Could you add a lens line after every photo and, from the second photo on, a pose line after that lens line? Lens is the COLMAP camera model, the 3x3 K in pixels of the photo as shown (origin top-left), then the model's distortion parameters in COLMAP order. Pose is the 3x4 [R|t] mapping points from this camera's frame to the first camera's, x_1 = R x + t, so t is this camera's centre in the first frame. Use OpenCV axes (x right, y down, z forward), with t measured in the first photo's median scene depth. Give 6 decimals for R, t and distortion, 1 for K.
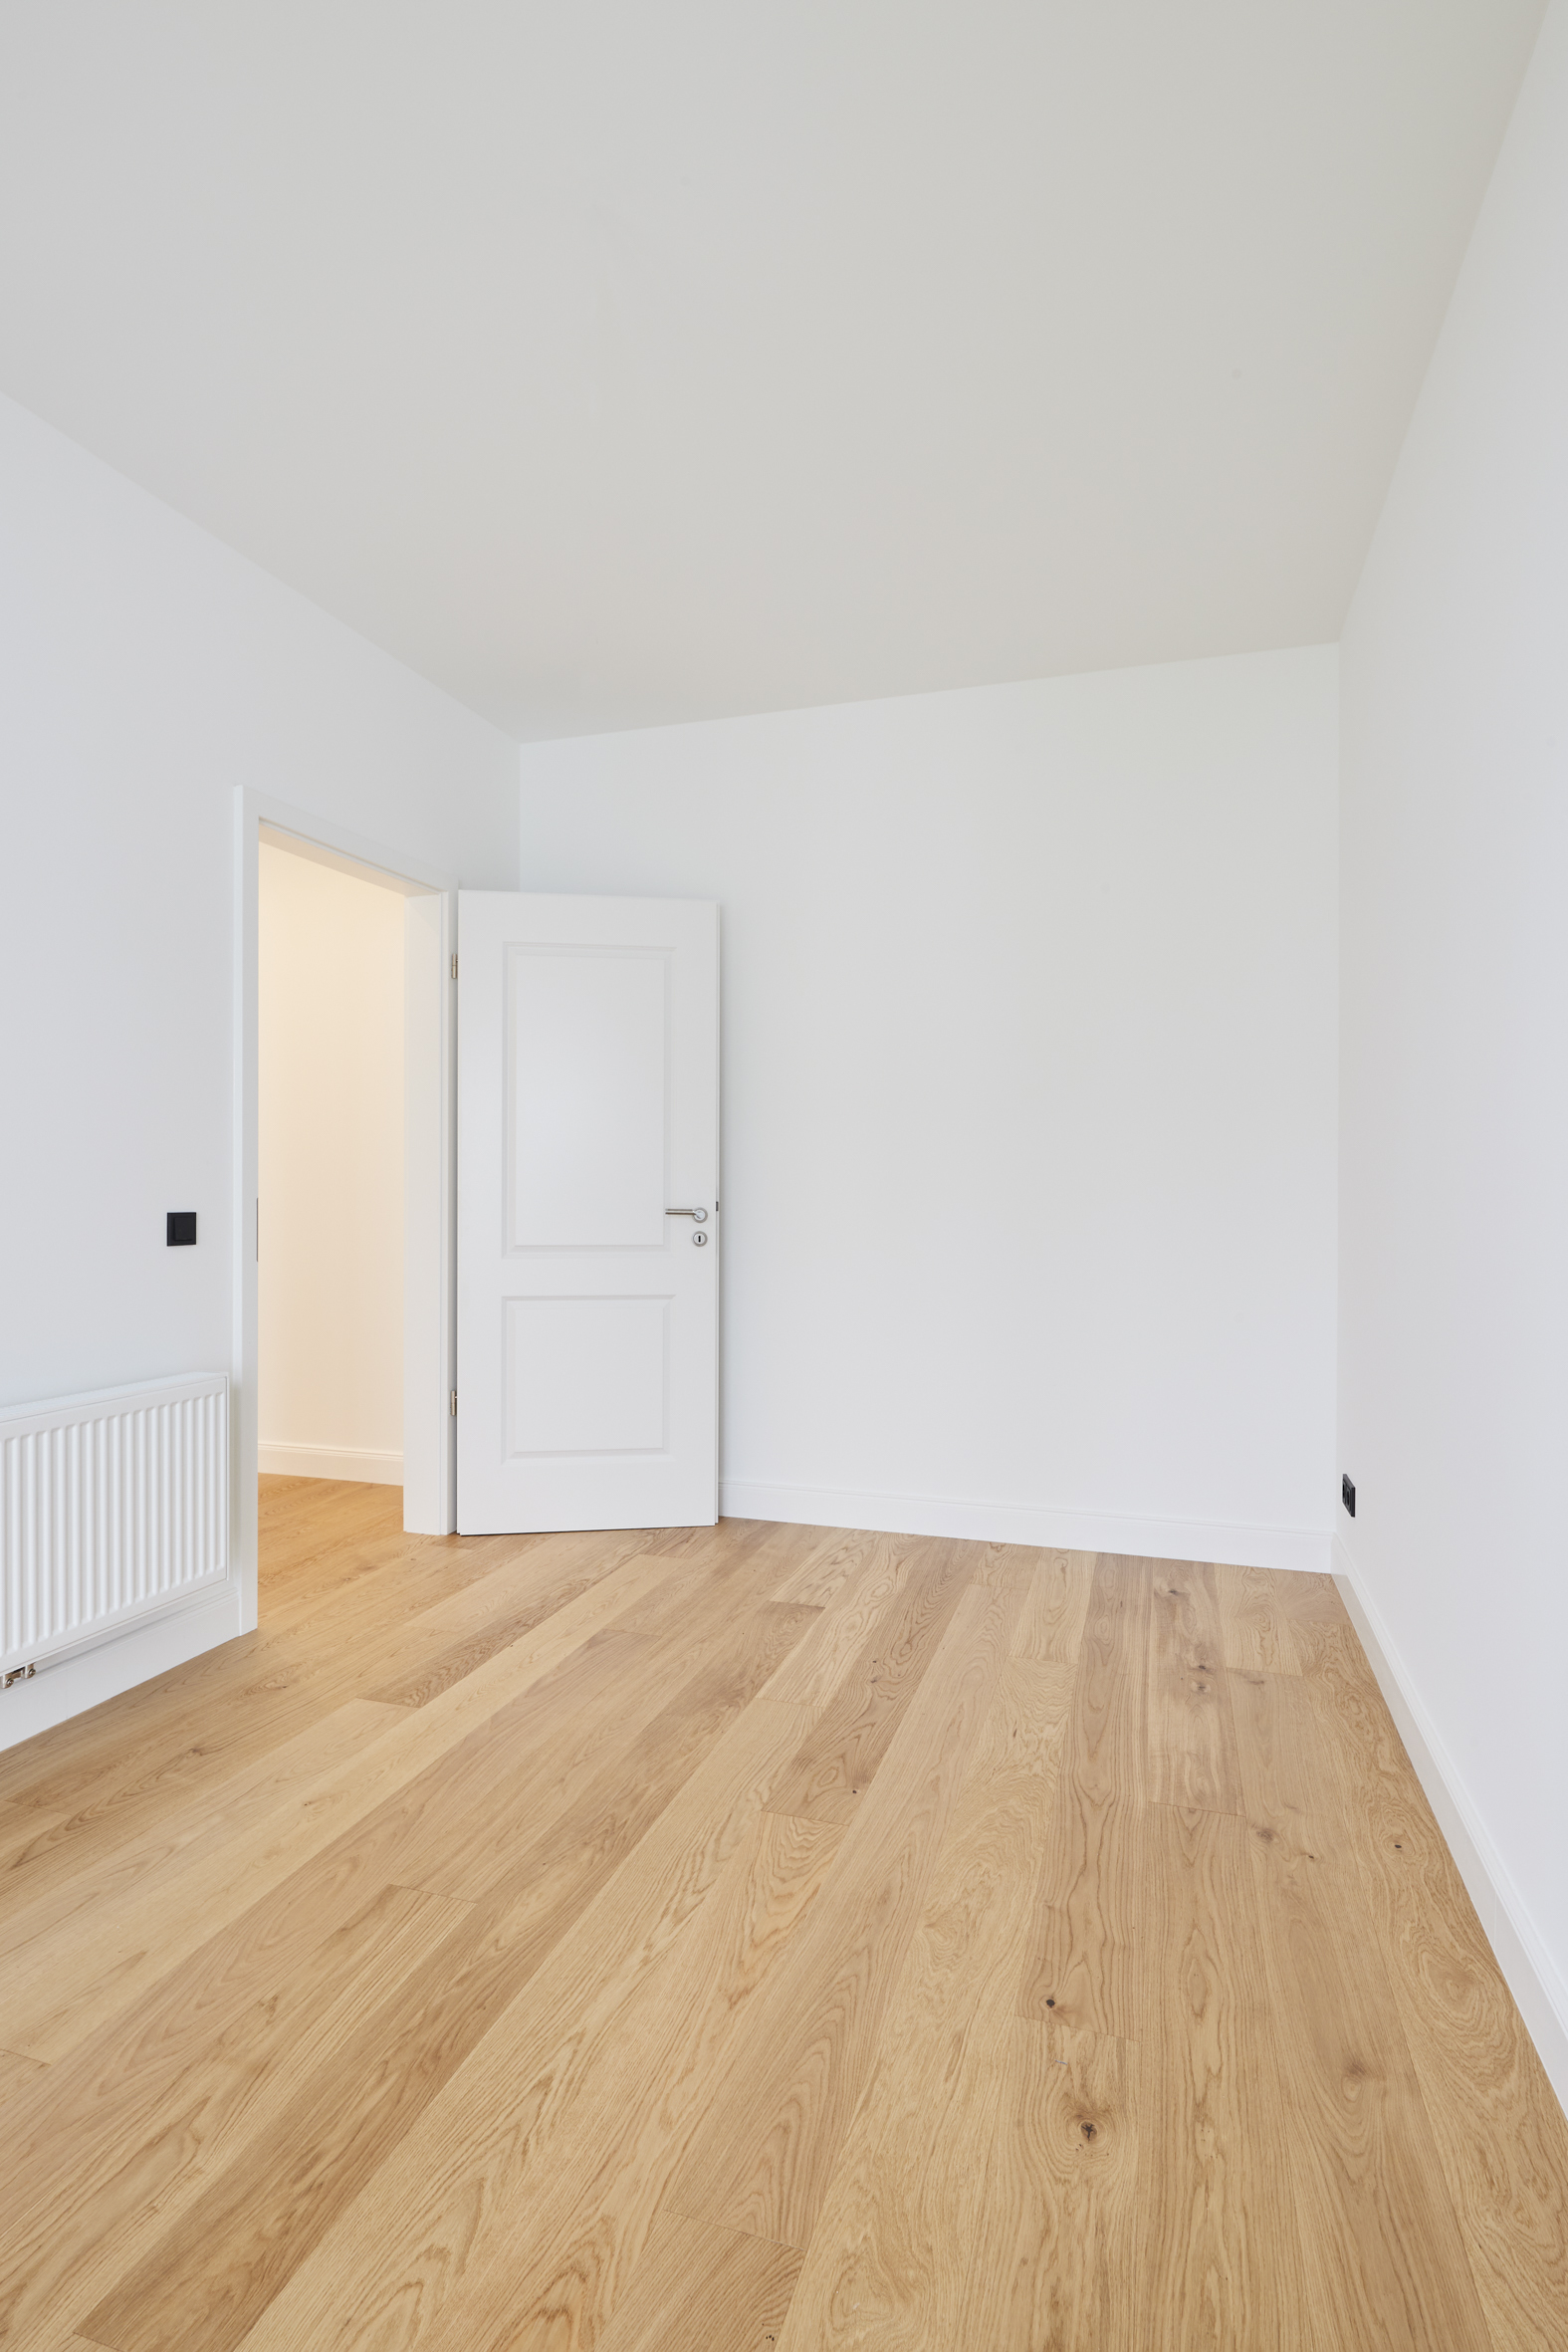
lens RADIAL K [[1192.2, 0, 779.6], [0, 1192.2, 1180.4], [0, 0, 1]] dist [0.002978, -0.002593]
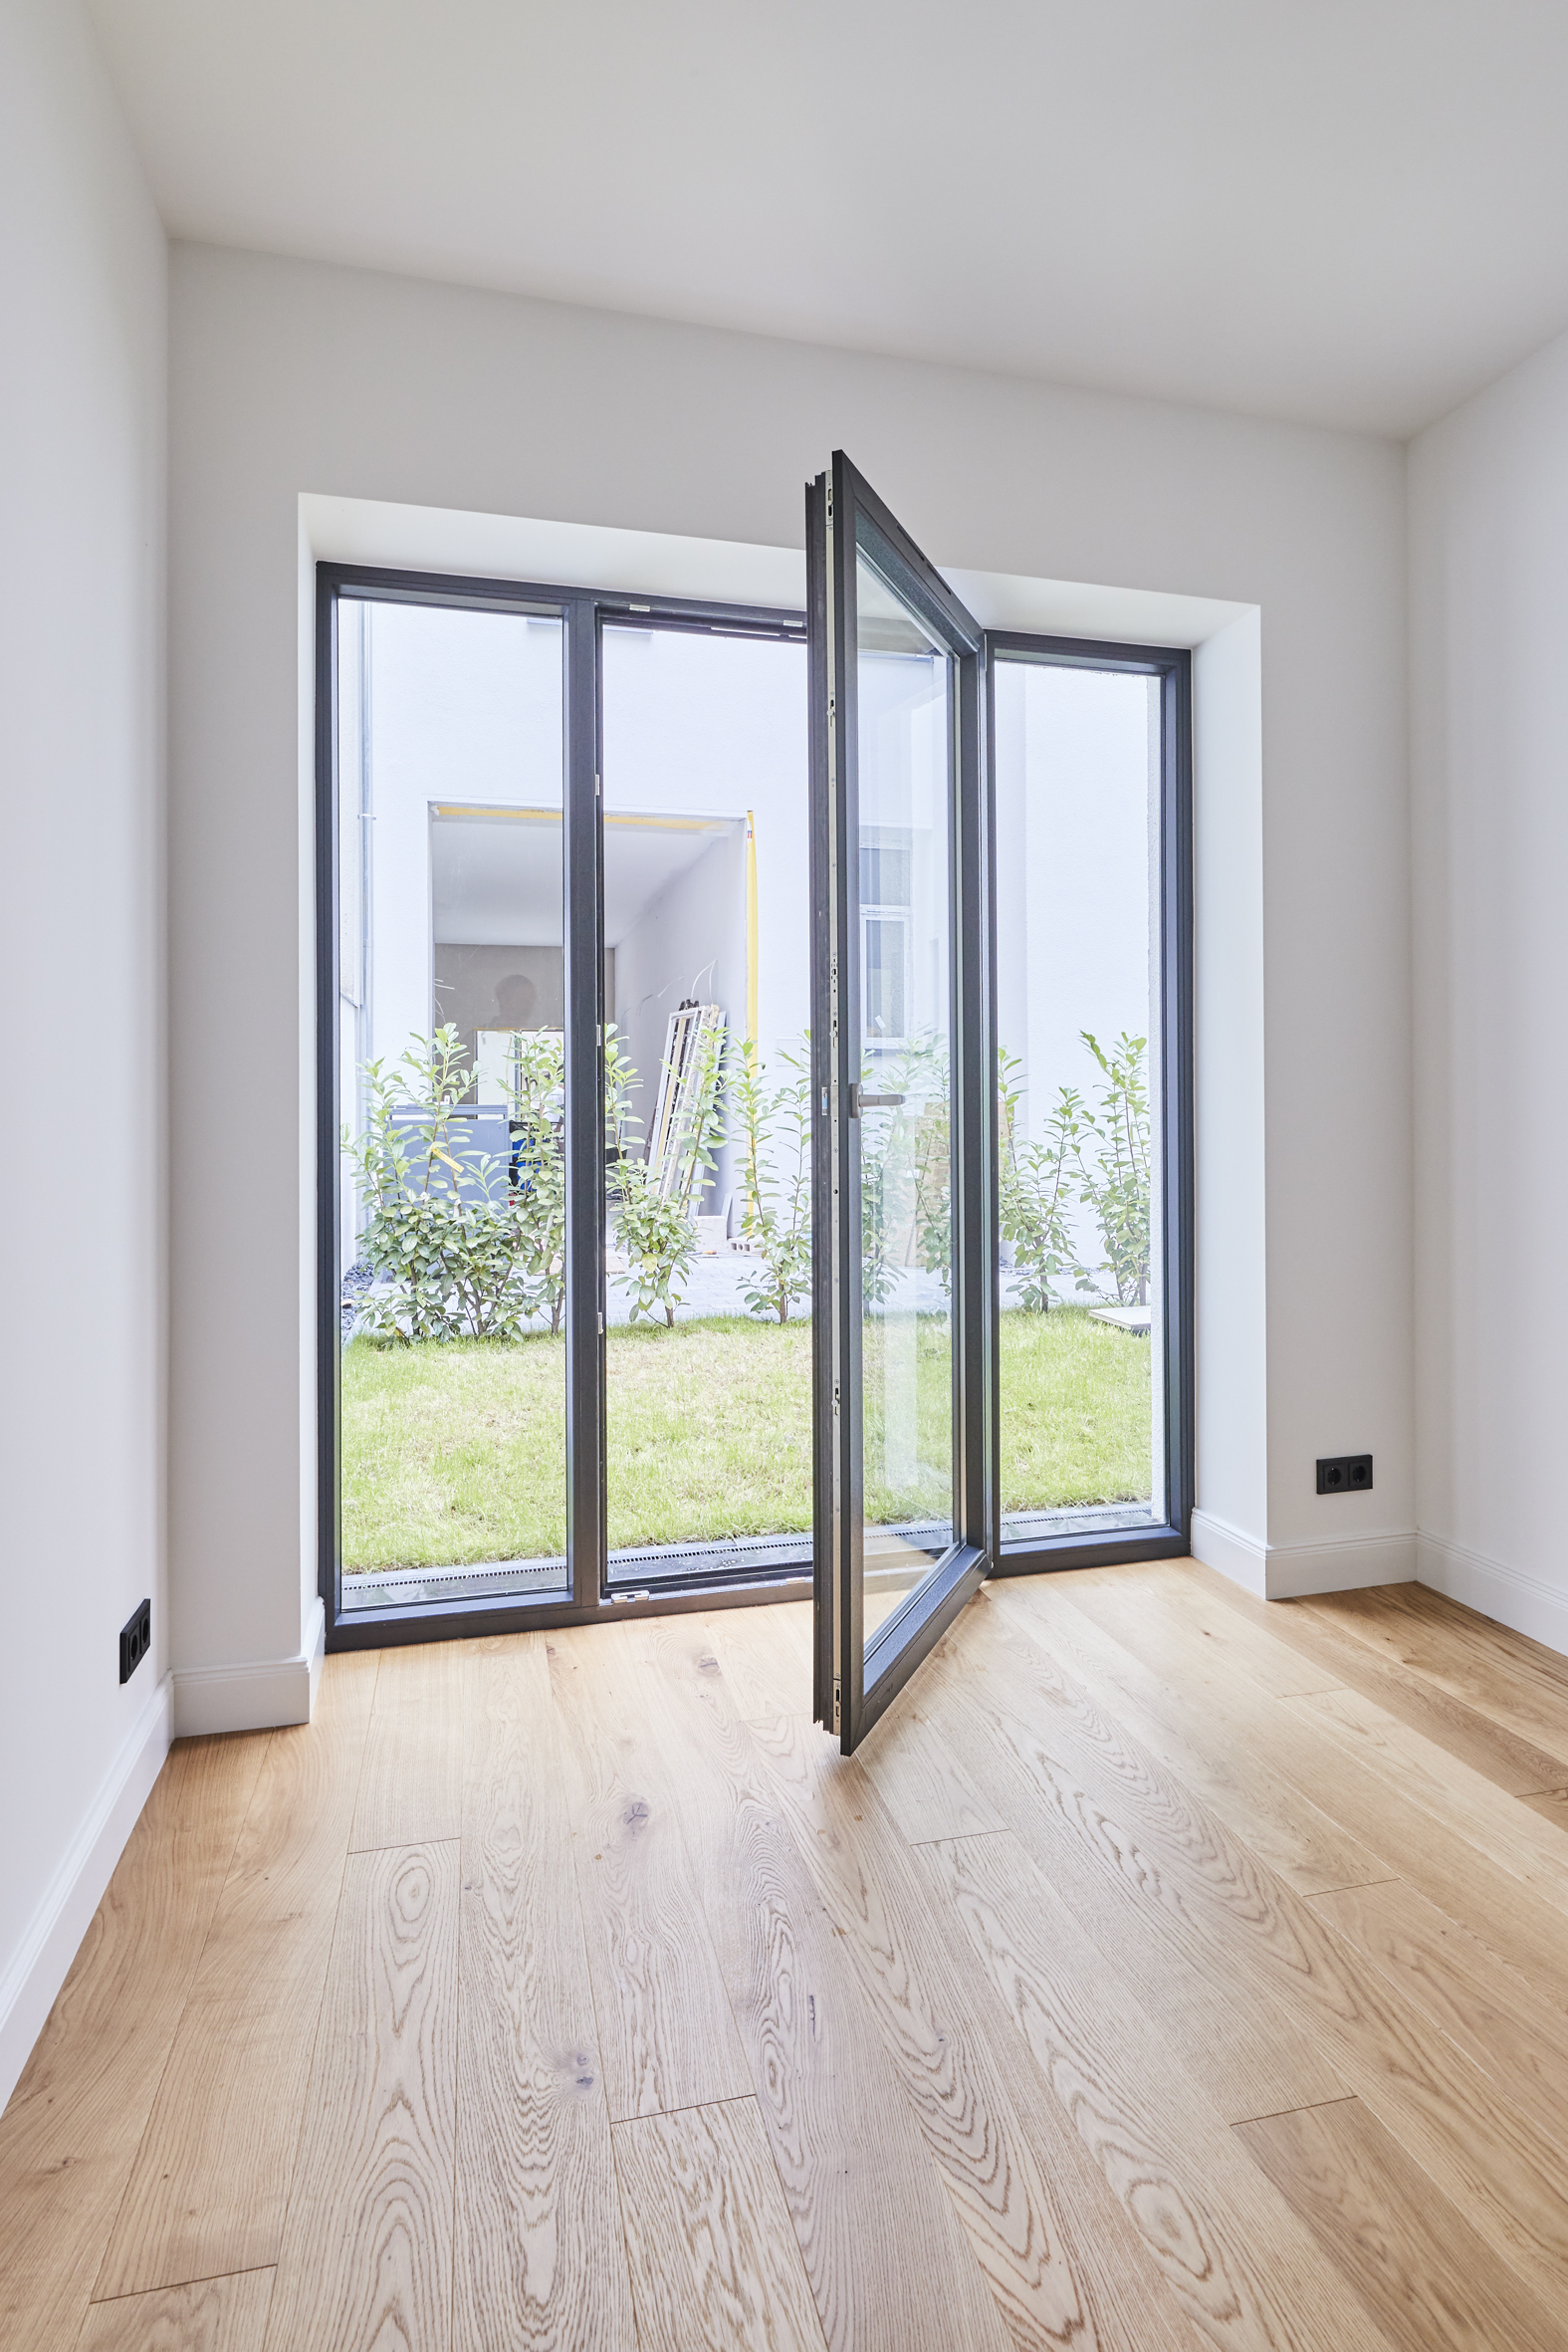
lens RADIAL K [[1192.2, 0, 781.0], [0, 1192.2, 1172.1], [0, 0, 1]] dist [0.002978, -0.002593]
pose [[-0.849242, 0.030319, -0.527133, 0.366396], [0.003238, 0.998630, 0.052221, 0.004698], [0.527994, 0.042641, -0.848177, 1.293338]]
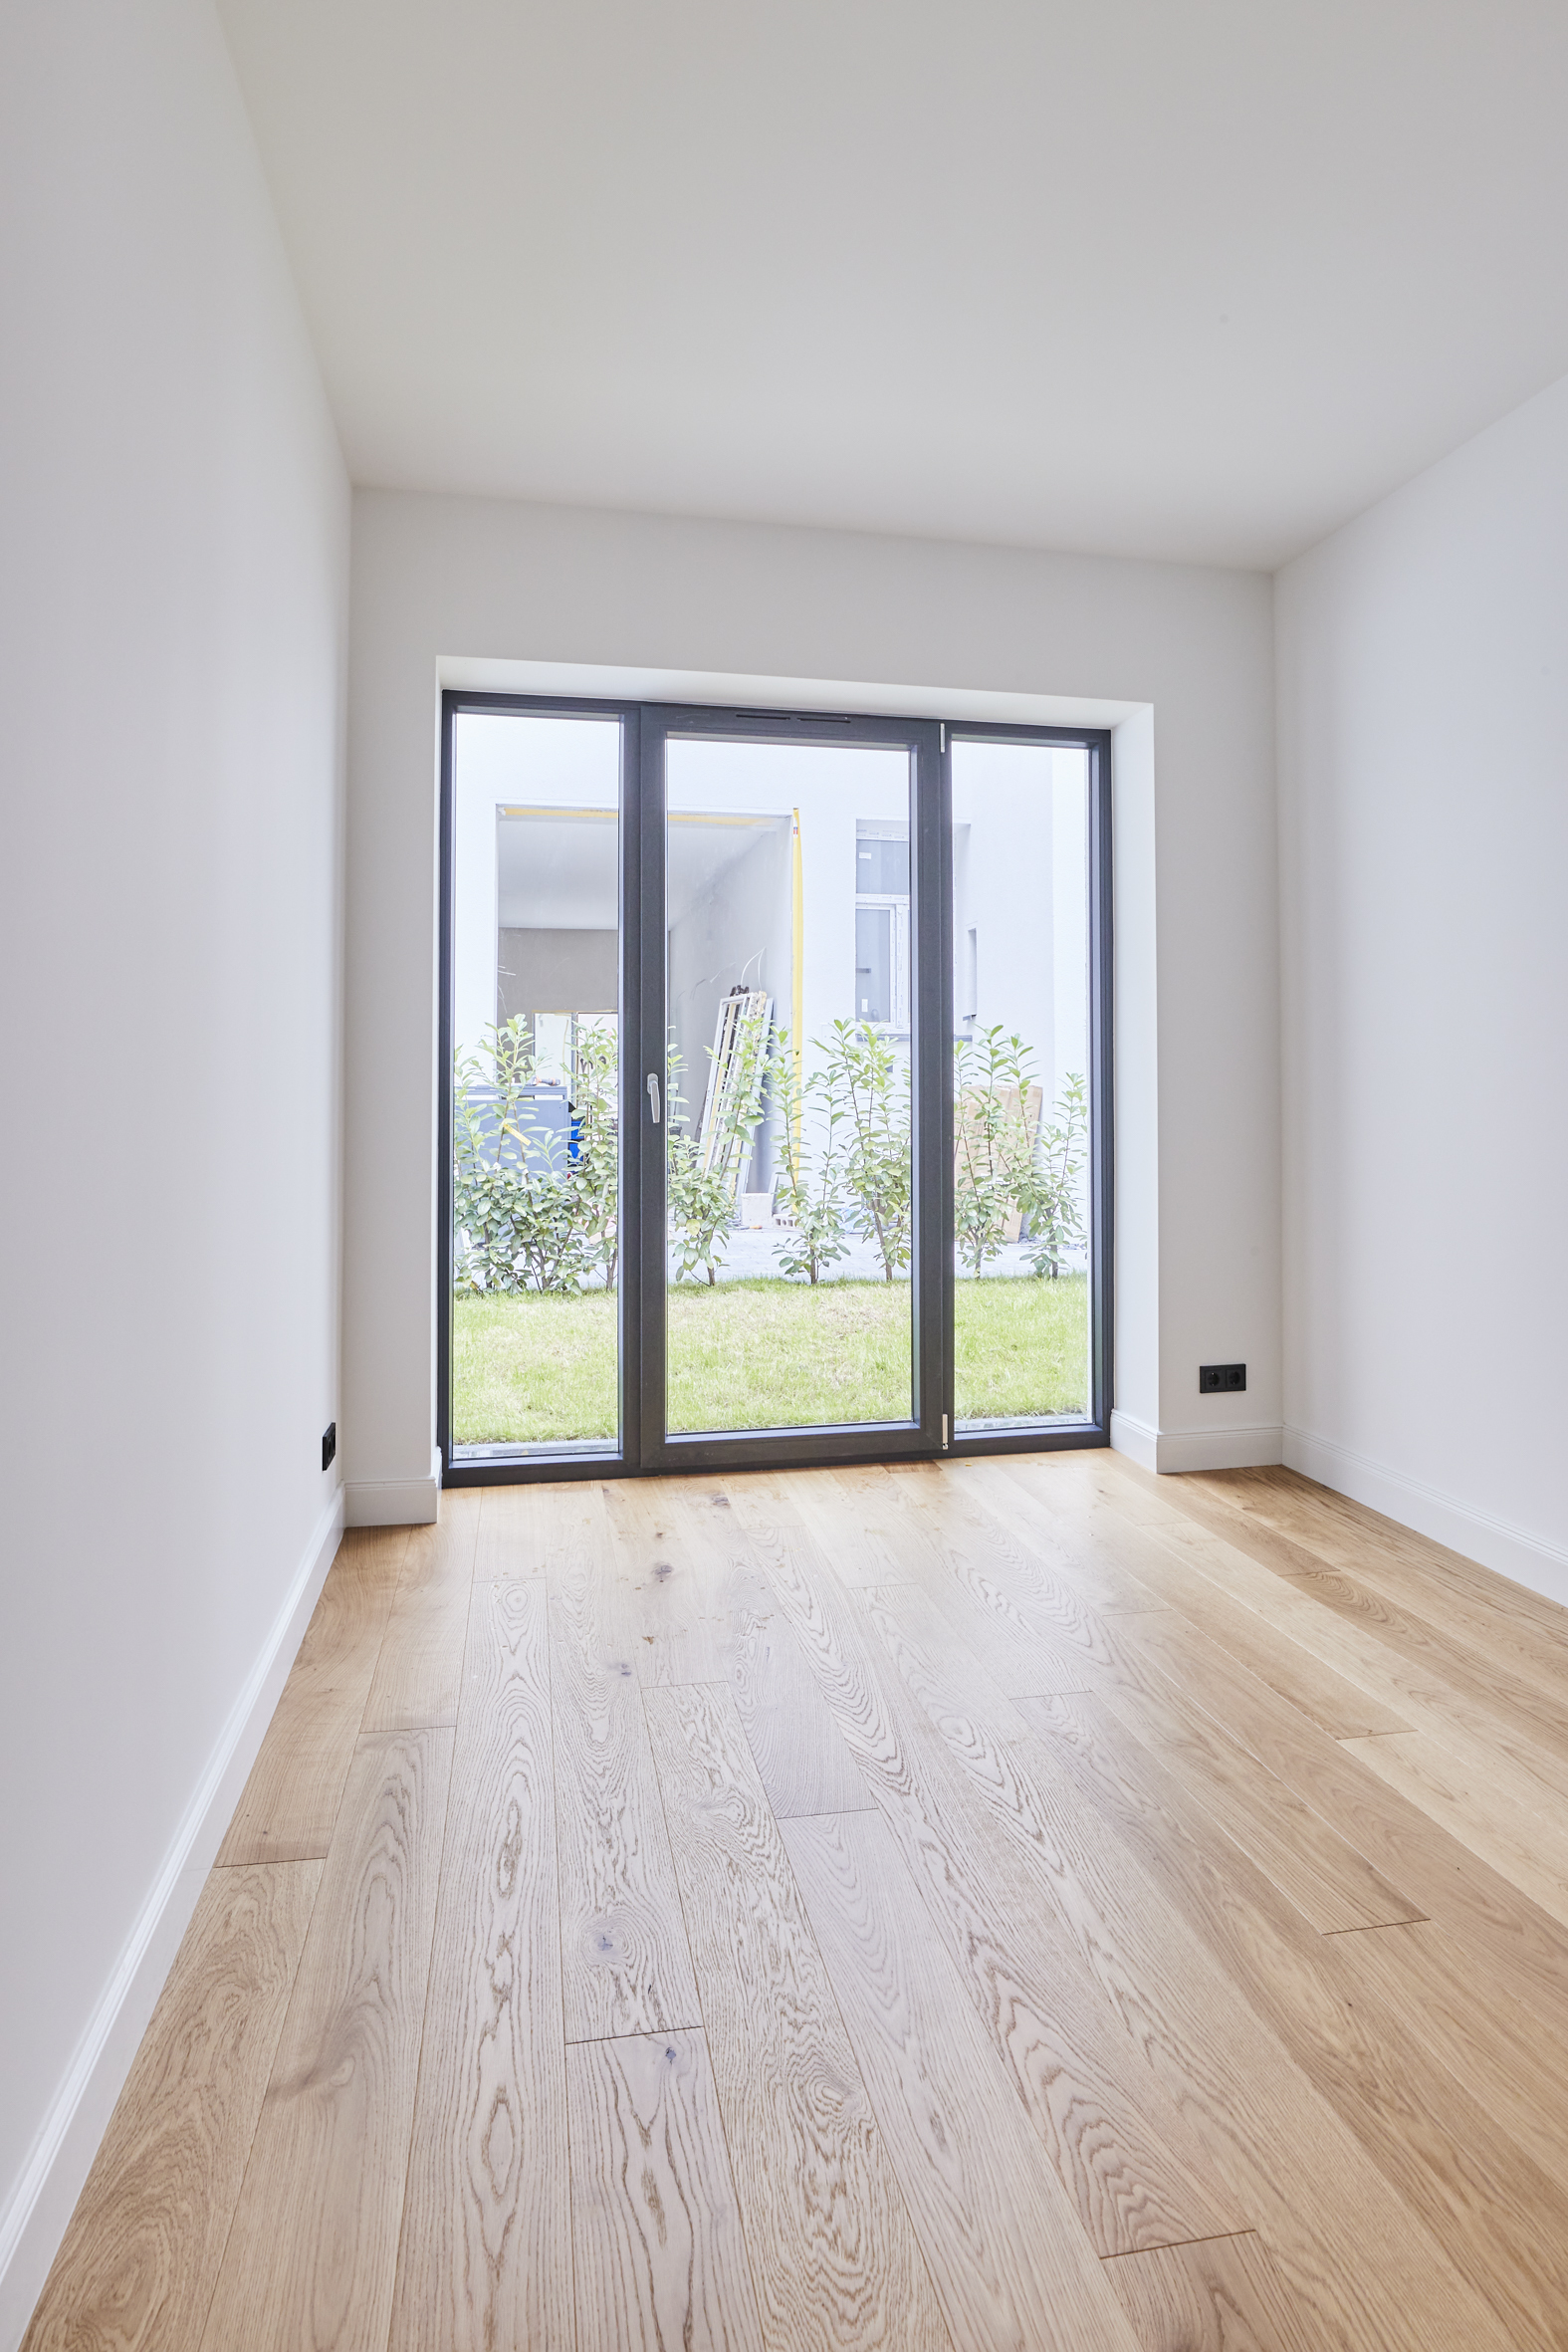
lens RADIAL K [[1325.6, 0, 788.6], [0, 1325.6, 1166.9], [0, 0, 1]] dist [-0.021260, 0.001768]
pose [[-0.876234, 0.025605, -0.481206, 0.643801], [-0.001109, 0.998477, 0.055150, 0.010449], [0.481885, 0.048858, -0.874871, 2.005293]]
